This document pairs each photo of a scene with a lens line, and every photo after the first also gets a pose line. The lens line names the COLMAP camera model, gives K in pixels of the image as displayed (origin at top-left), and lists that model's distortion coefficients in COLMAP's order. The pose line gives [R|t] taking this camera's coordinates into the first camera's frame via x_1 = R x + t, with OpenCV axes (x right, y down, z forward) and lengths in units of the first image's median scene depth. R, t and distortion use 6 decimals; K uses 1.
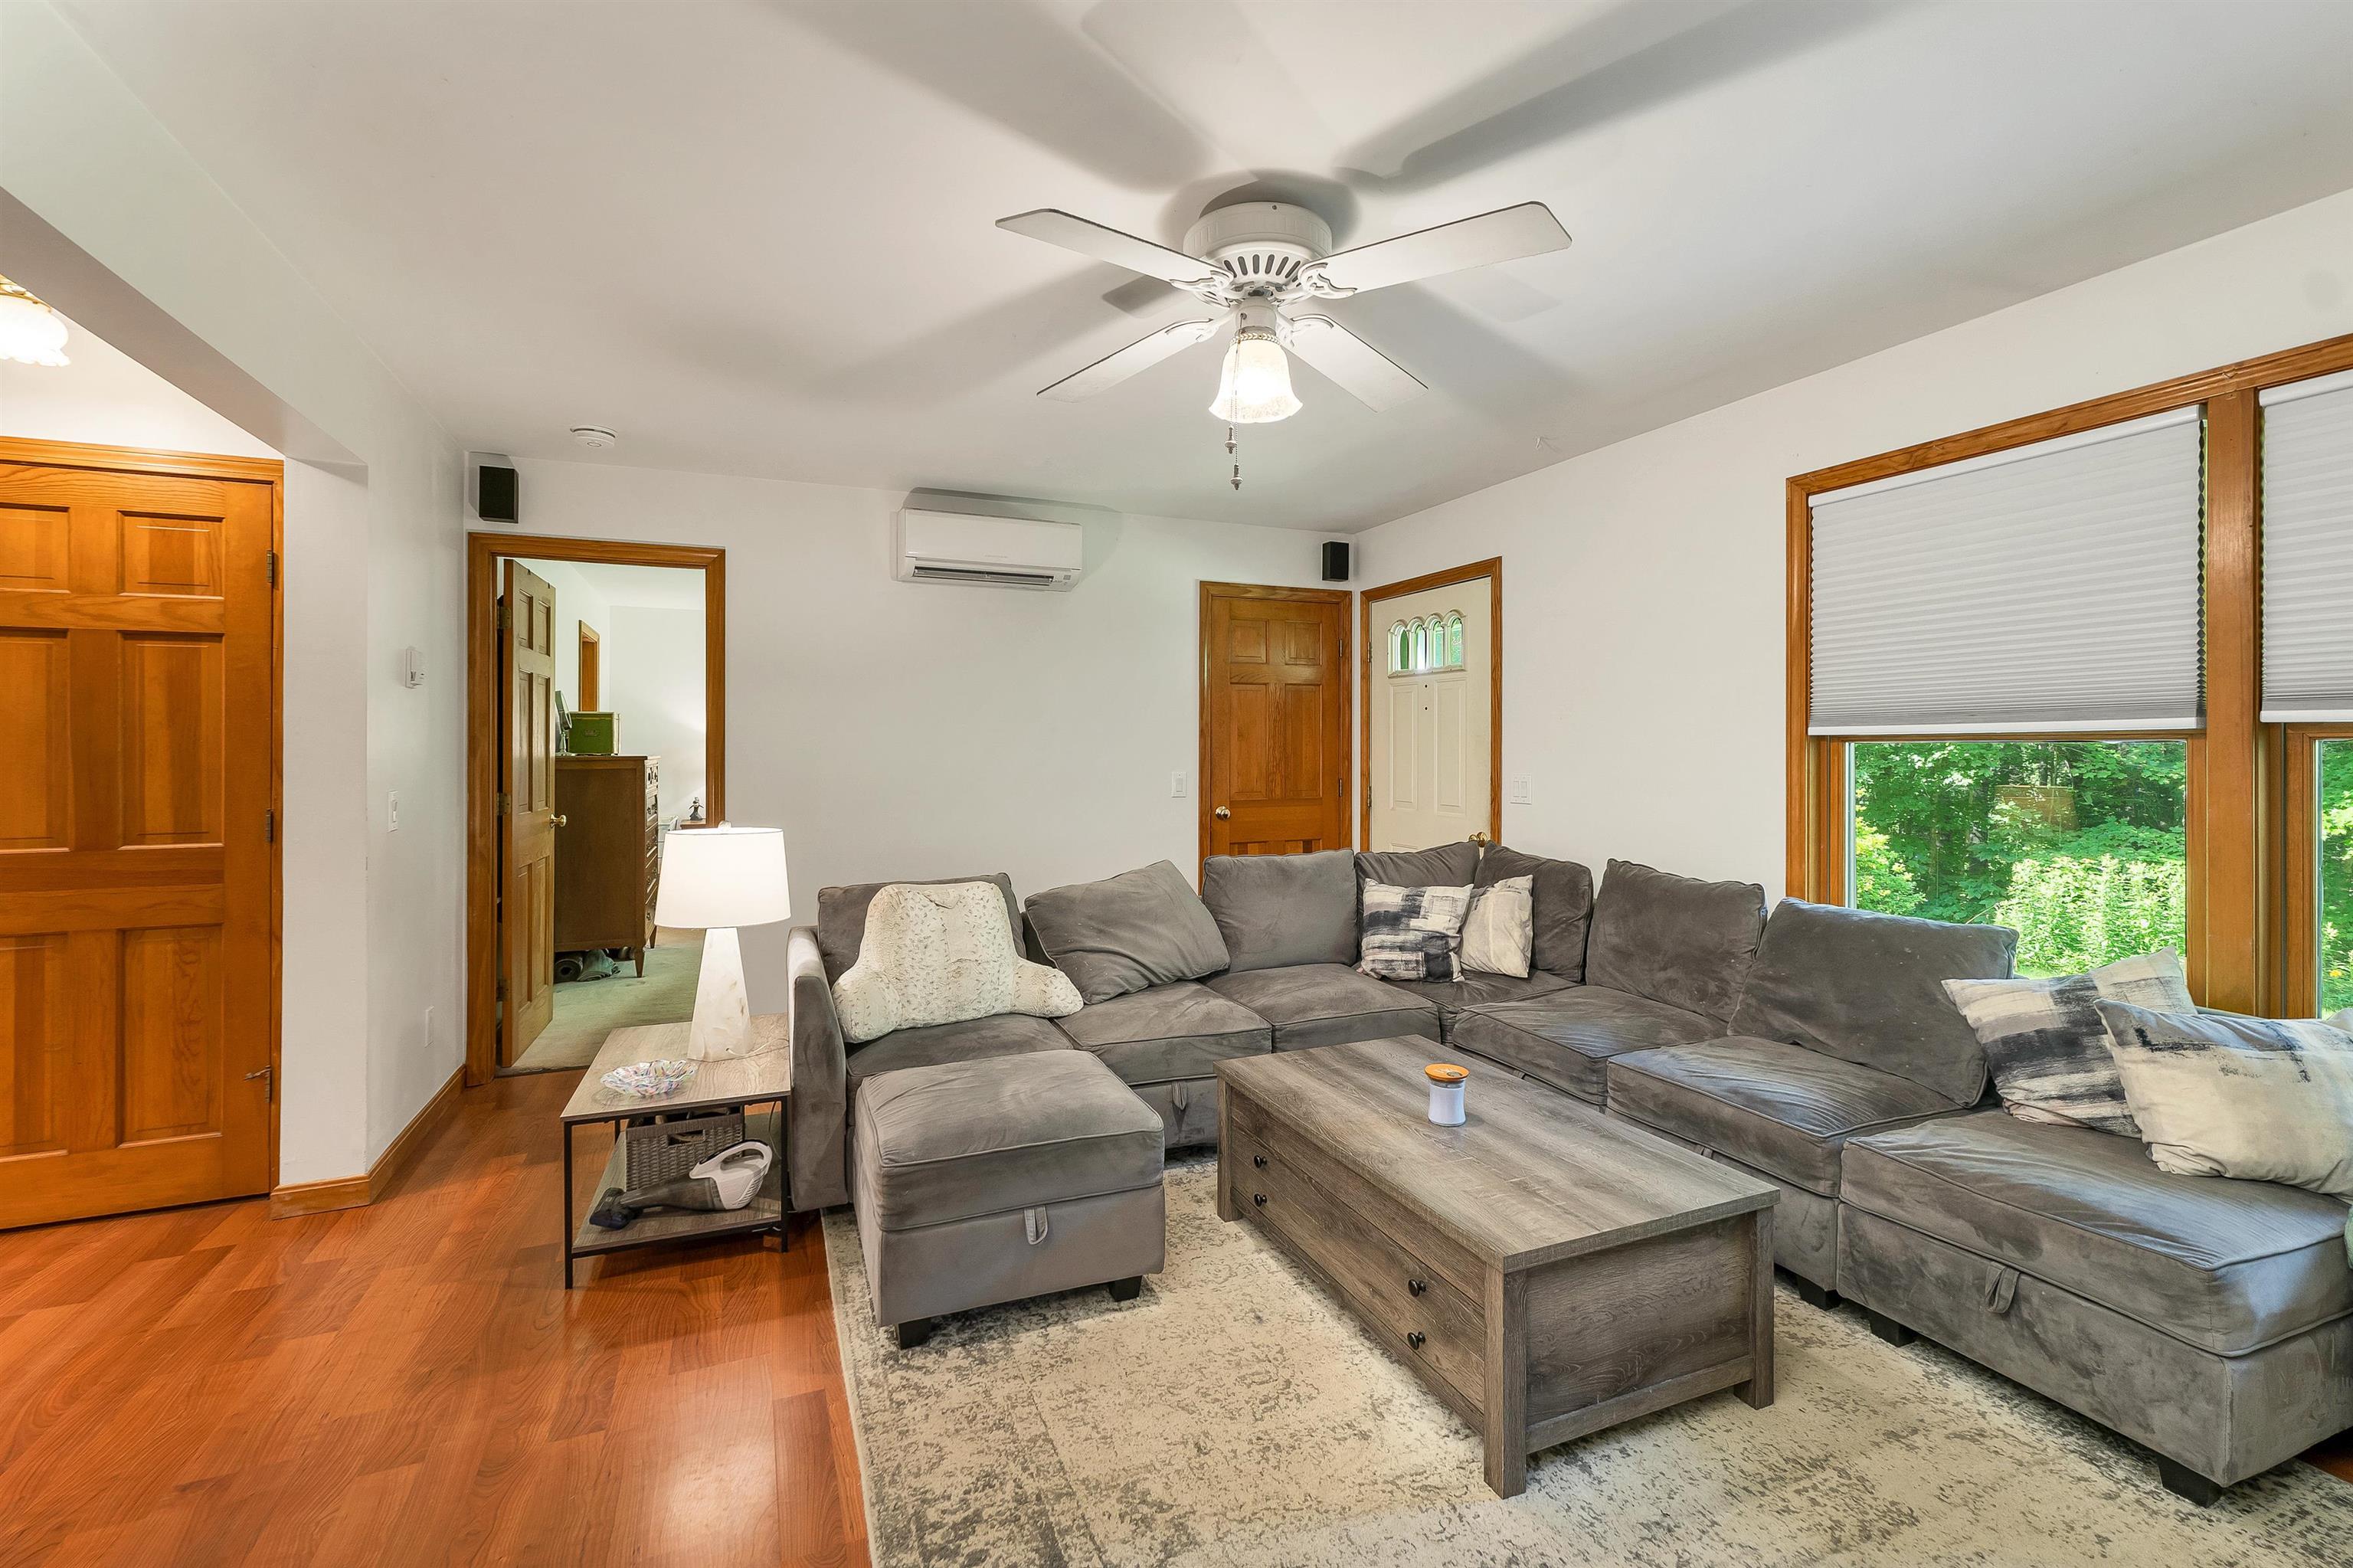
lens RADIAL K [[1000.0, 0, 1164.4], [0, 1000.0, 751.5], [0, 0, 1]] dist [0.003021, 0.000291]
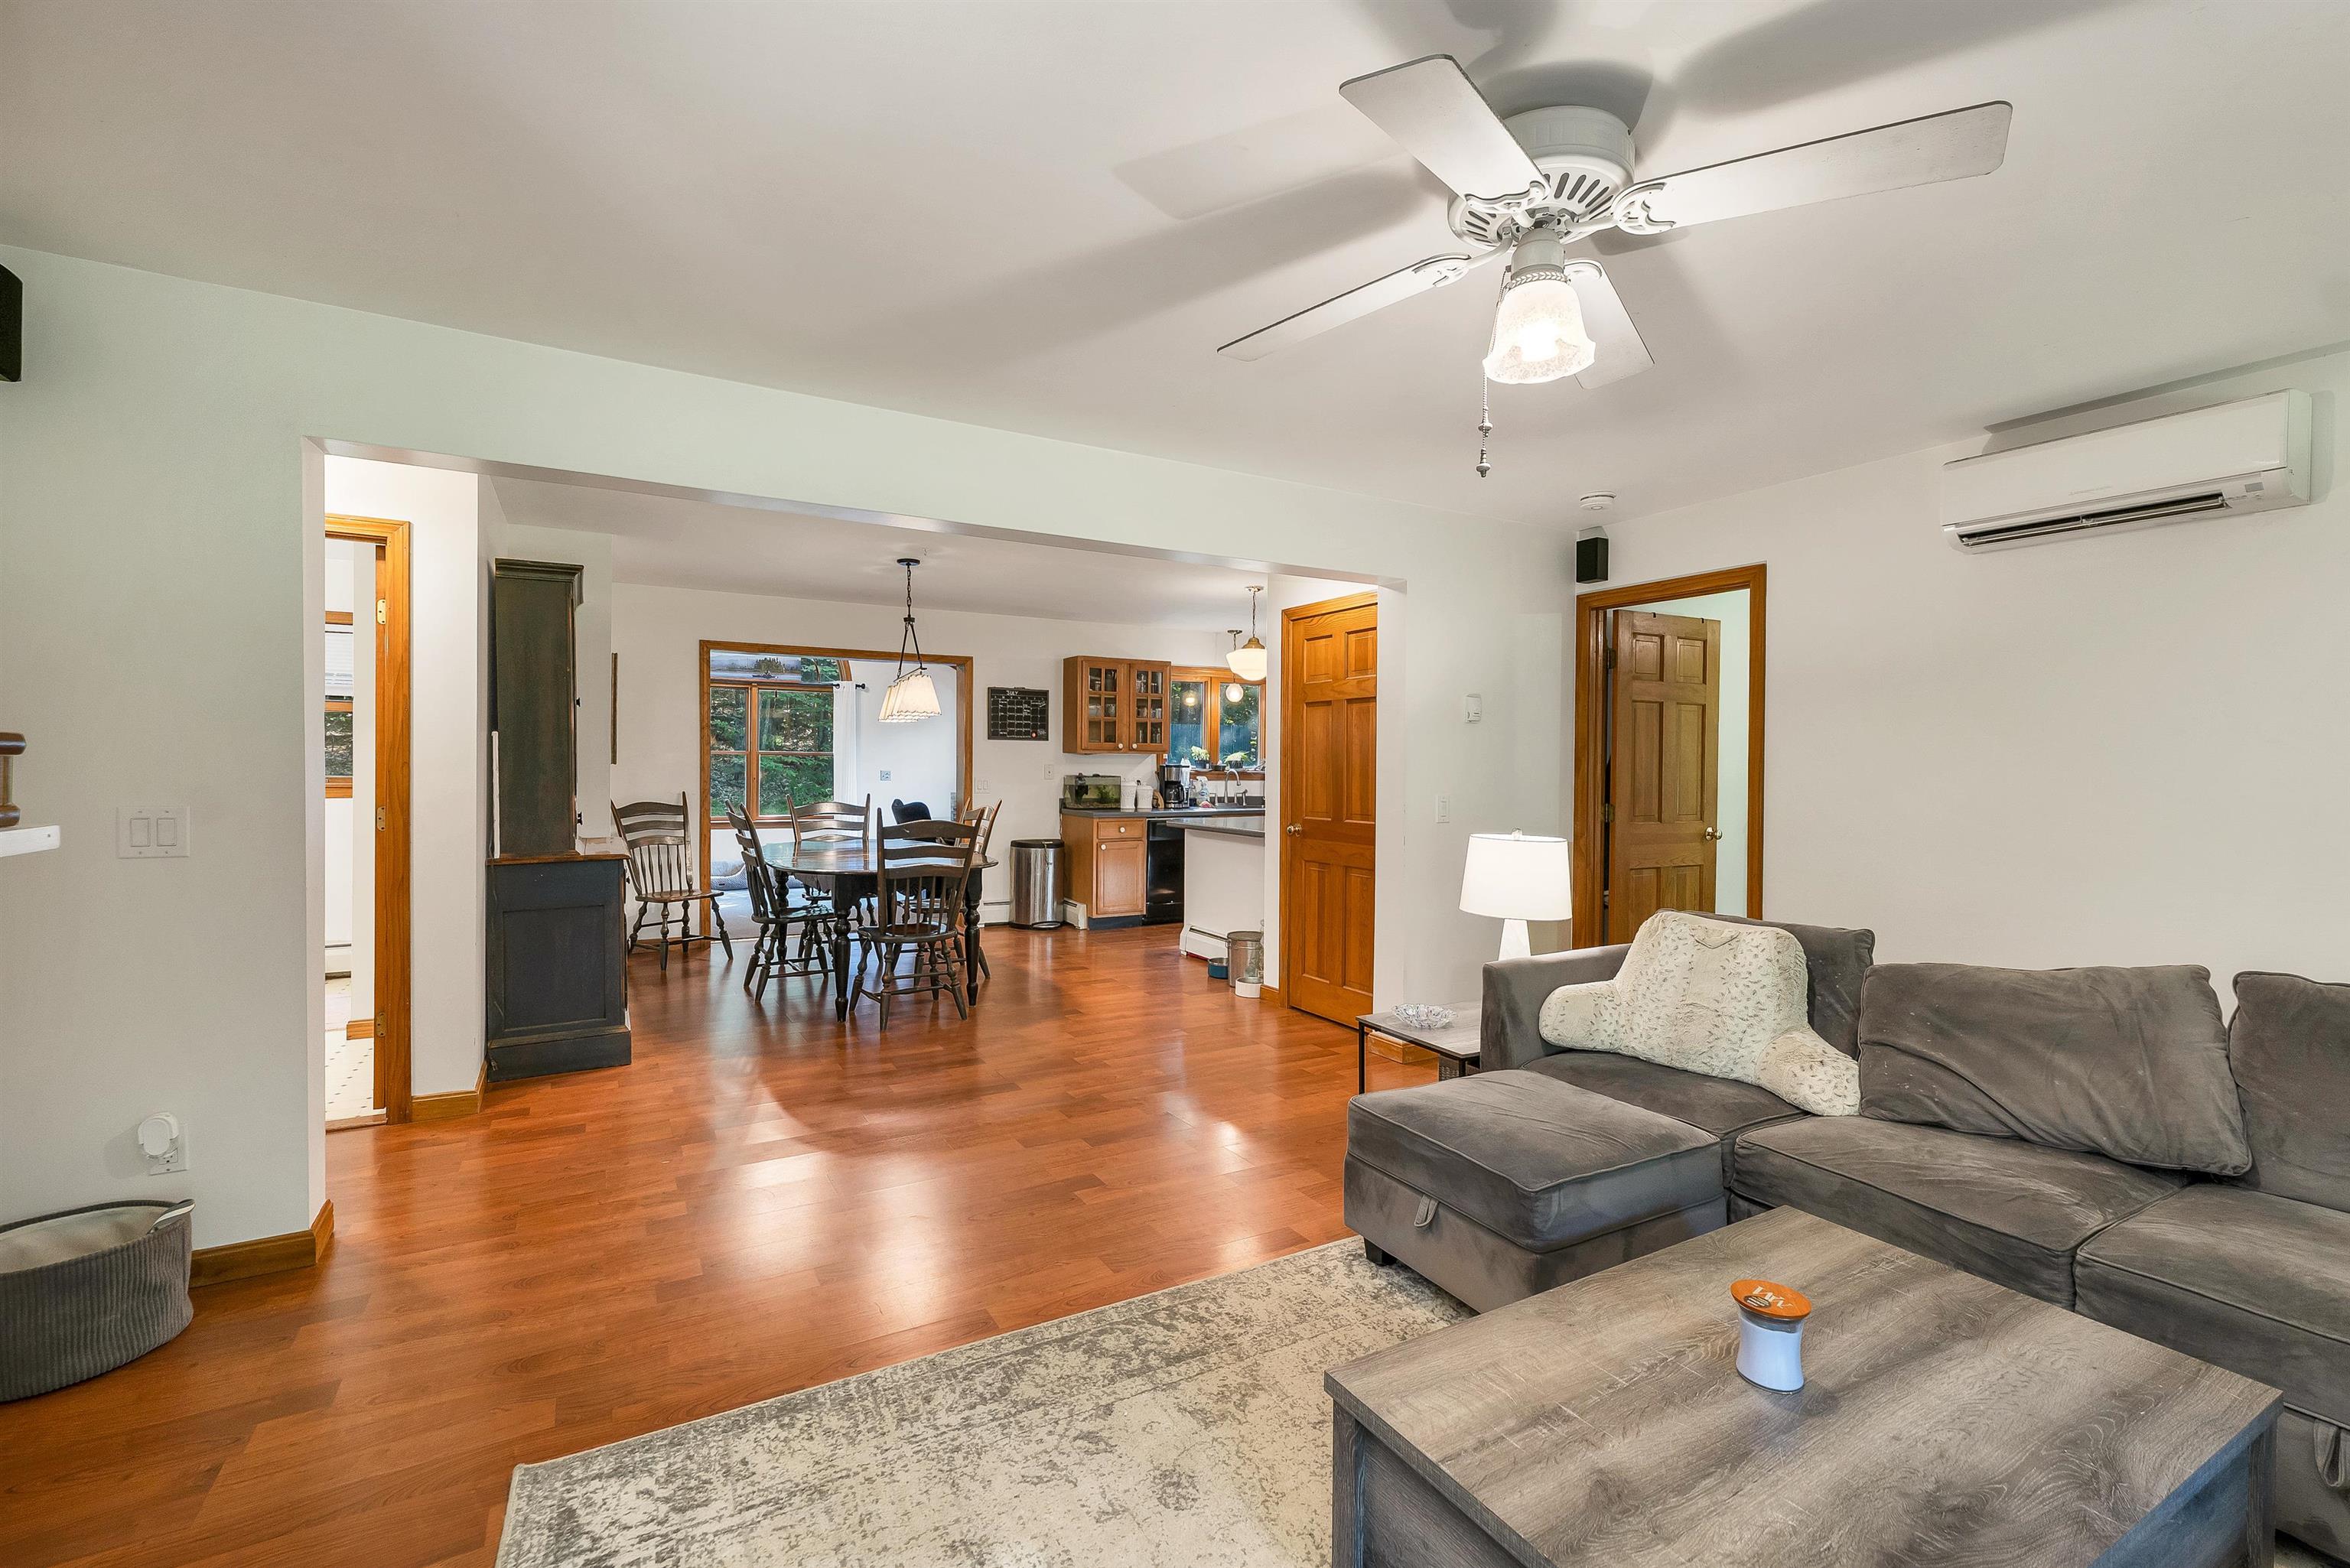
lens RADIAL K [[1012.1, 0, 1167.8], [0, 1012.1, 779.6], [0, 0, 1]] dist [0.000724, 0.000088]
pose [[0.120821, 0.018077, -0.992510, 0.663460], [-0.010354, 0.999803, 0.016950, -0.003966], [0.992620, 0.008229, 0.120984, 0.434590]]
